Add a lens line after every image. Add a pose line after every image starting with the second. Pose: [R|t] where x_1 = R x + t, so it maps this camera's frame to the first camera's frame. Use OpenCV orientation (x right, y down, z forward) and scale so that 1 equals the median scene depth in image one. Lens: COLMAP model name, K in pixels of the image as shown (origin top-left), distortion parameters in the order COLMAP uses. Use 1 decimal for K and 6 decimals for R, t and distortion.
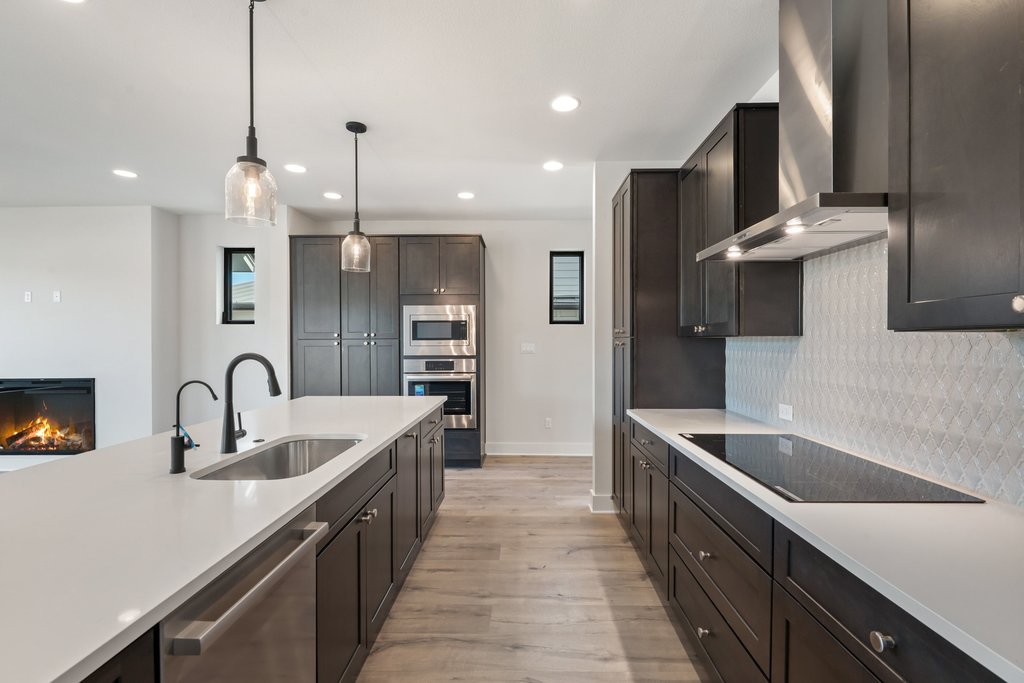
lens RADIAL K [[468.4, 0, 508.2], [0, 468.4, 341.6], [0, 0, 1]] dist [-0.002479, -0.002909]
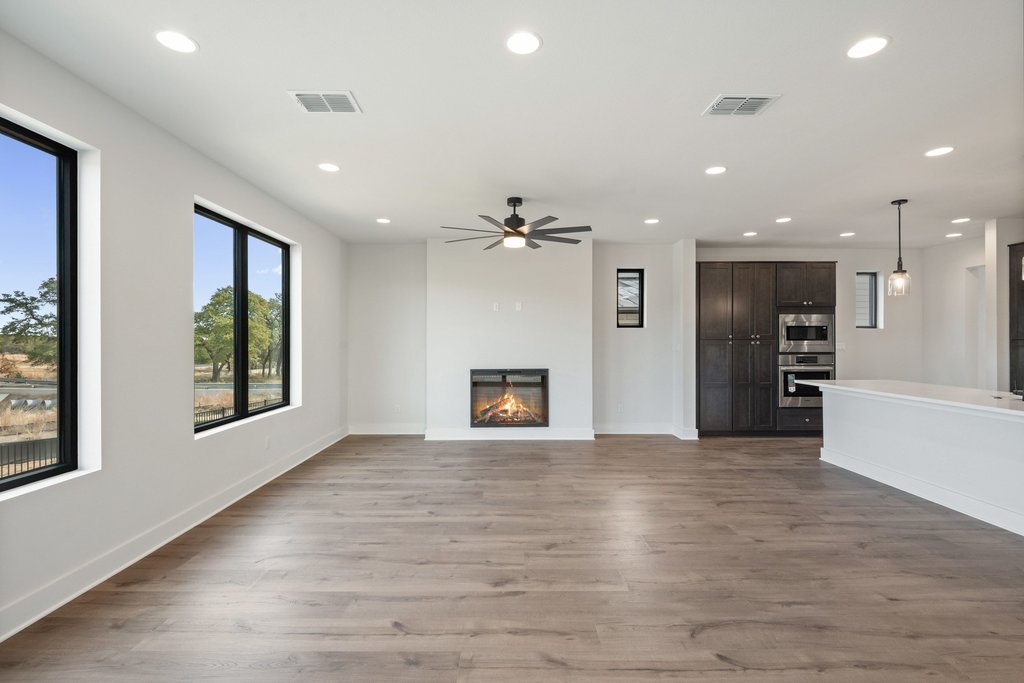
lens RADIAL K [[468.4, 0, 515.0], [0, 468.4, 339.0], [0, 0, 1]] dist [-0.002479, -0.002909]
pose [[0.999862, 0.010321, -0.013011, -0.957745], [-0.010467, 0.999882, -0.011214, 0.015813], [0.012894, 0.011348, 0.999852, -0.336750]]
